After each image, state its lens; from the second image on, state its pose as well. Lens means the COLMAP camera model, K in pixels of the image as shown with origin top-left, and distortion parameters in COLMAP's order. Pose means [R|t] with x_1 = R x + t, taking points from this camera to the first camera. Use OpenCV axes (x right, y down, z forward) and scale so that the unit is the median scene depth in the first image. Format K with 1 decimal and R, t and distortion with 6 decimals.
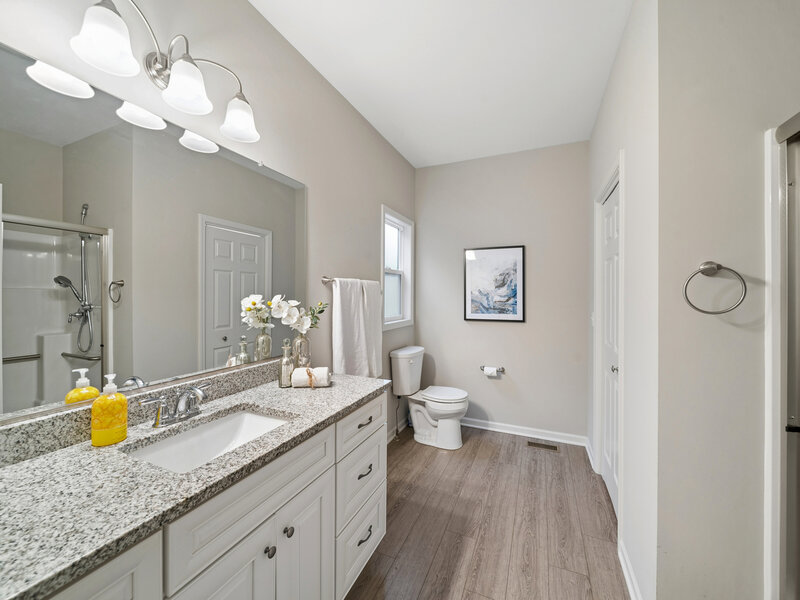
lens RADIAL K [[318.4, 0, 400.5], [0, 318.4, 304.2], [0, 0, 1]] dist [-0.001346, -0.000304]
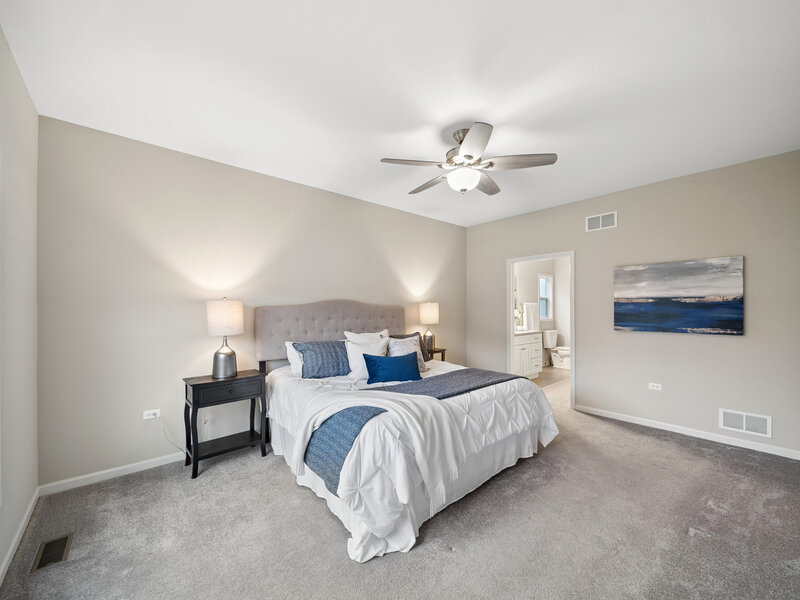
lens RADIAL K [[318.4, 0, 400.5], [0, 318.4, 304.2], [0, 0, 1]] dist [-0.001346, -0.000304]
pose [[0.902825, -0.007339, -0.429945, 0.038297], [-0.011122, 0.999121, -0.040409, 0.052814], [0.429864, 0.041264, 0.901950, -1.722055]]
